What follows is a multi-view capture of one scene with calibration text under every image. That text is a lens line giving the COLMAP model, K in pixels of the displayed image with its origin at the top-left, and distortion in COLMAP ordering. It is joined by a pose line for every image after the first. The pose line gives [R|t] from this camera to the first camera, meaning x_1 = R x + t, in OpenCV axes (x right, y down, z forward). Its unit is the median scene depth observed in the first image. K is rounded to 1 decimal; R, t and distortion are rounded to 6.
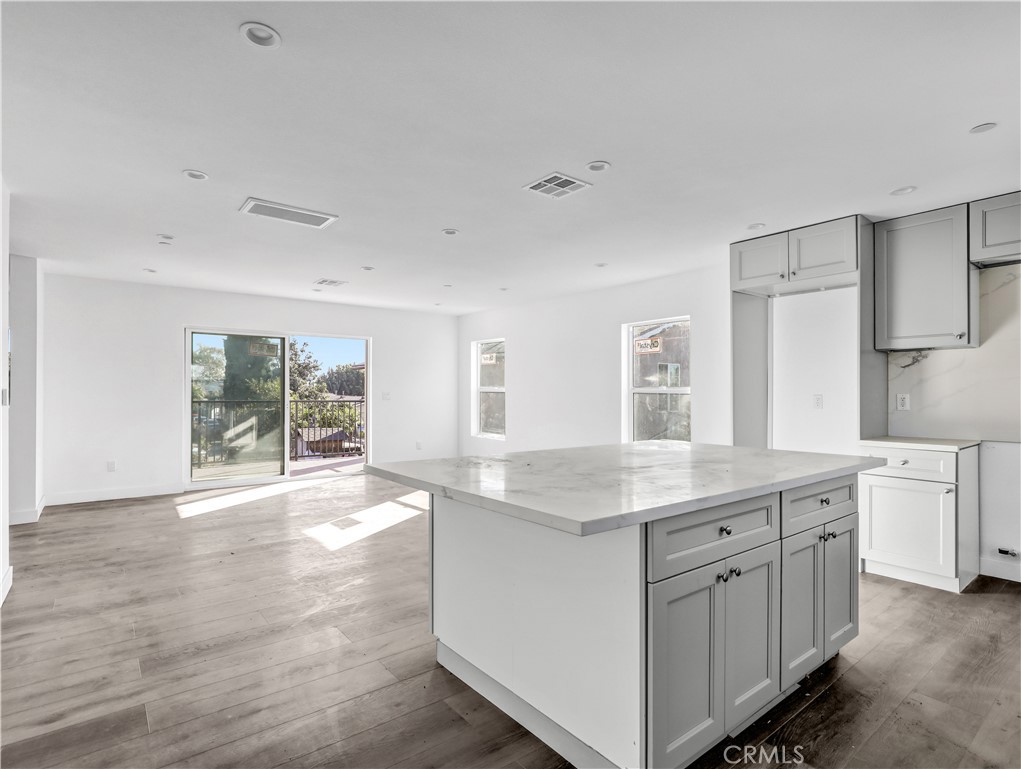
lens RADIAL K [[527.3, 0, 507.8], [0, 527.3, 392.9], [0, 0, 1]] dist [-0.001467, -0.000213]
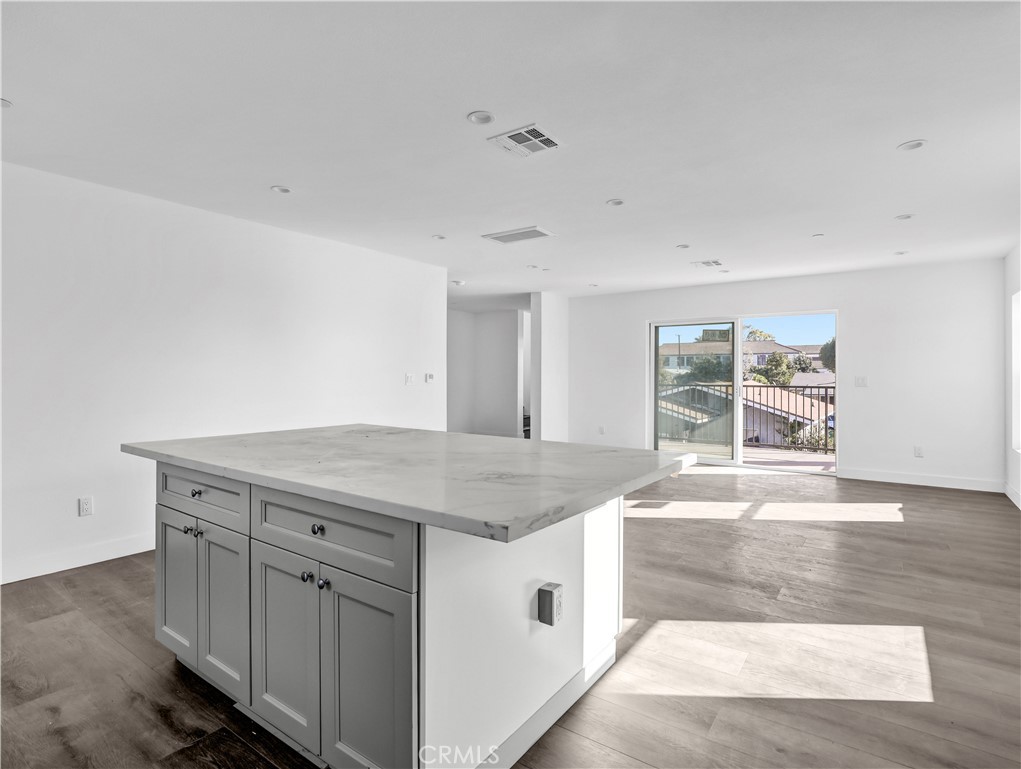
lens RADIAL K [[527.3, 0, 507.3], [0, 527.3, 374.6], [0, 0, 1]] dist [-0.001467, -0.000213]
pose [[0.266850, -0.004107, -0.963729, 0.724564], [-0.002335, 0.999985, -0.004908, 0.000959], [0.963735, 0.003560, 0.266837, 0.570137]]
